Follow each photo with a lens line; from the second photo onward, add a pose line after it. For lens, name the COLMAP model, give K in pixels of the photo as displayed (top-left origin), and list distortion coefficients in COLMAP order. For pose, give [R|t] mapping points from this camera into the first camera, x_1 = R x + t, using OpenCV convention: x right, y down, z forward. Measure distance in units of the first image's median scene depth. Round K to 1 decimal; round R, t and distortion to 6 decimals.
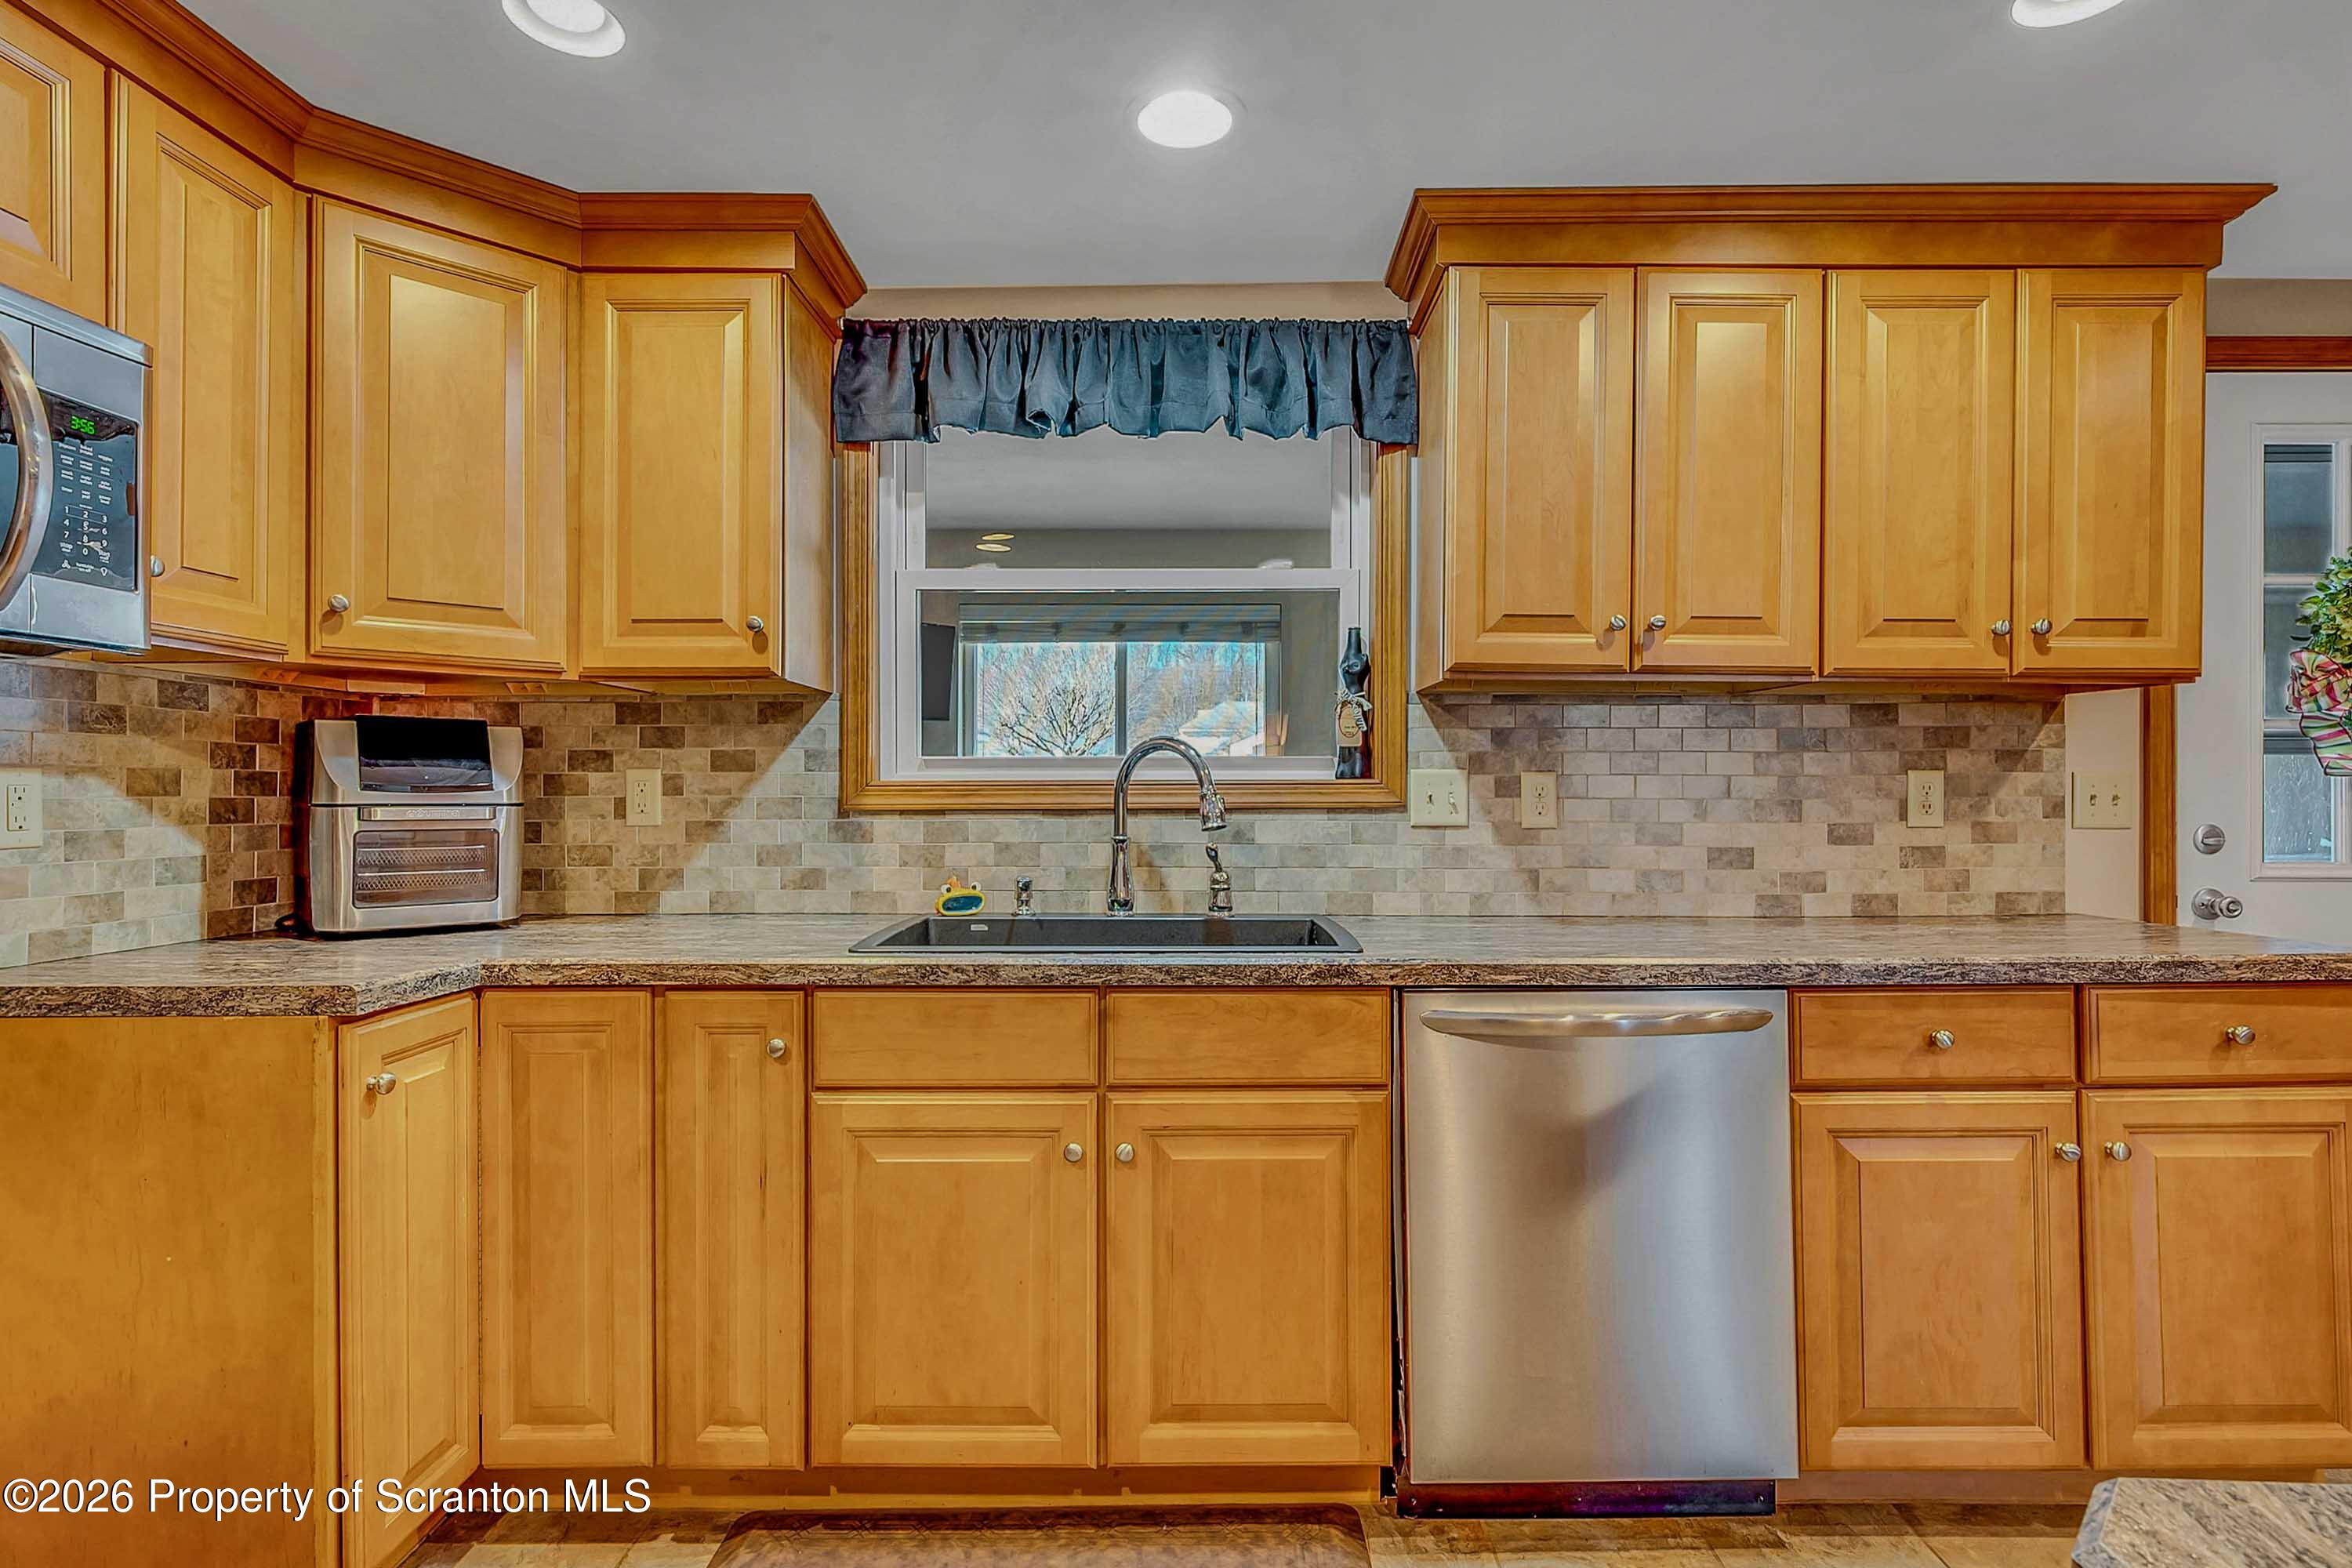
lens RADIAL K [[1120.5, 0, 1201.2], [0, 1120.5, 783.5], [0, 0, 1]] dist [0.002264, -0.000264]
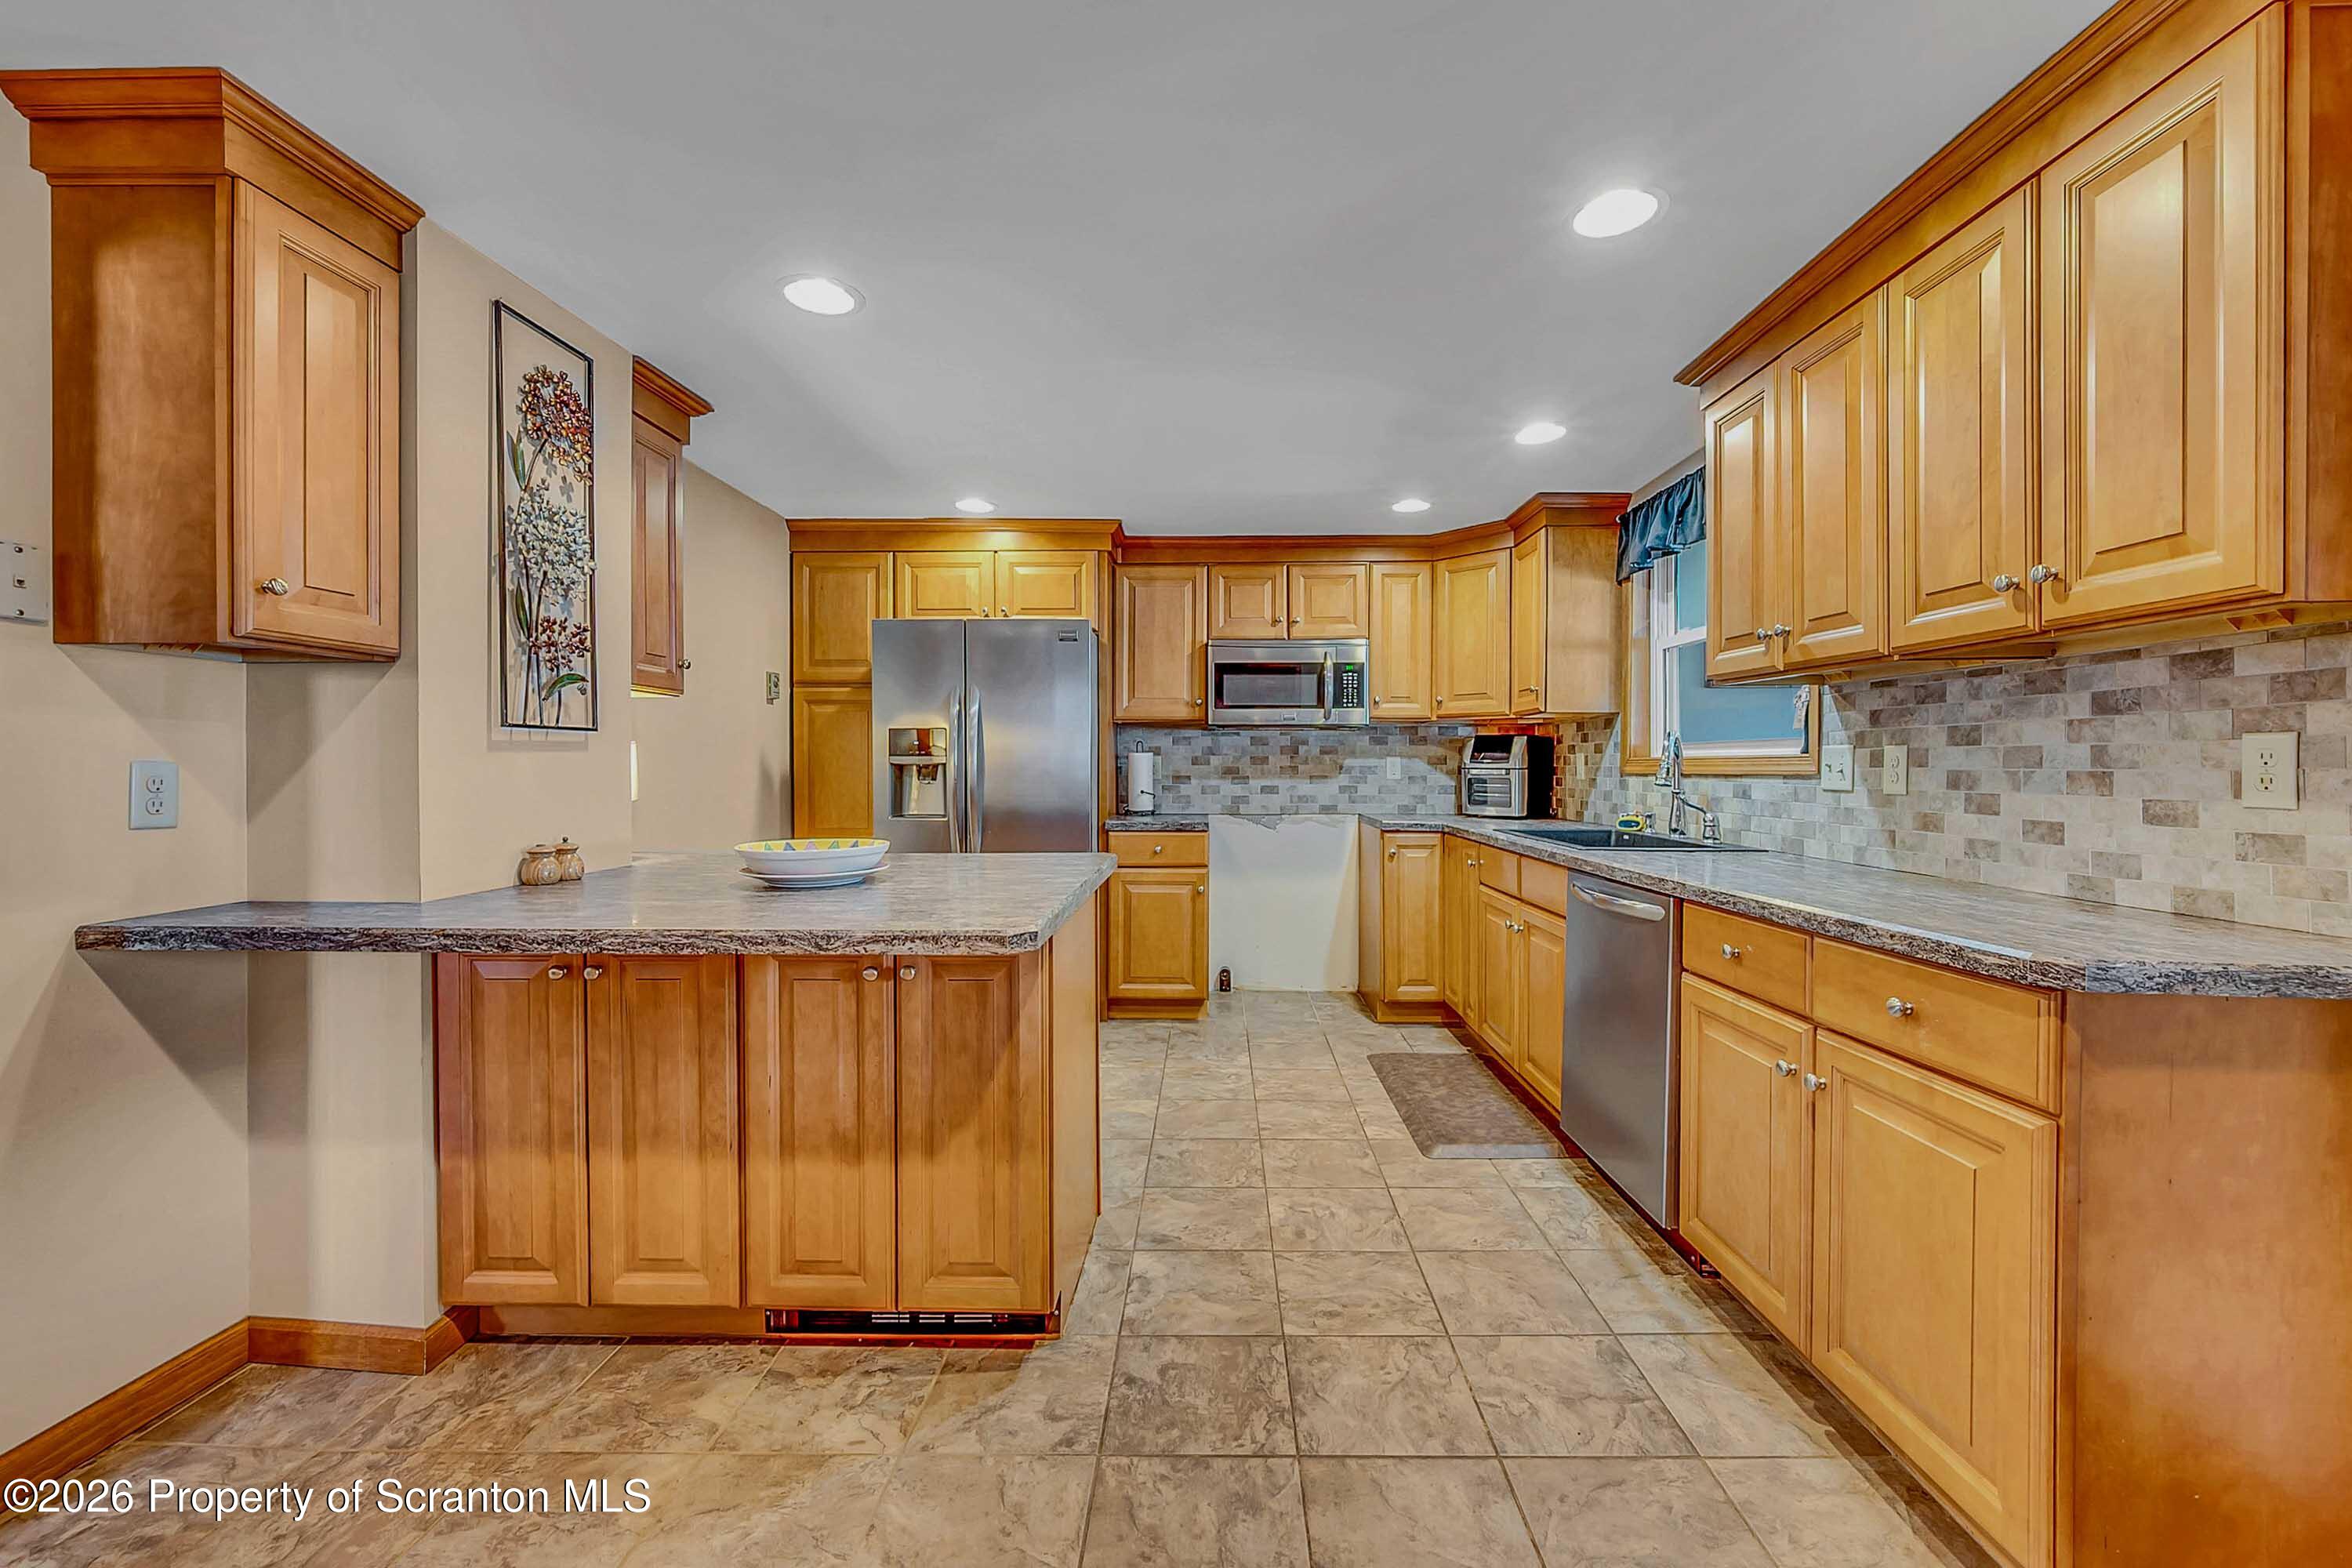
lens RADIAL K [[952.3, 0, 1208.5], [0, 952.3, 762.4], [0, 0, 1]] dist [-0.000477, -0.000291]
pose [[-0.002480, -0.003295, -0.999991, 1.286898], [0.002429, 0.999992, -0.003301, 0.008462], [0.999994, -0.002437, -0.002472, 0.294212]]
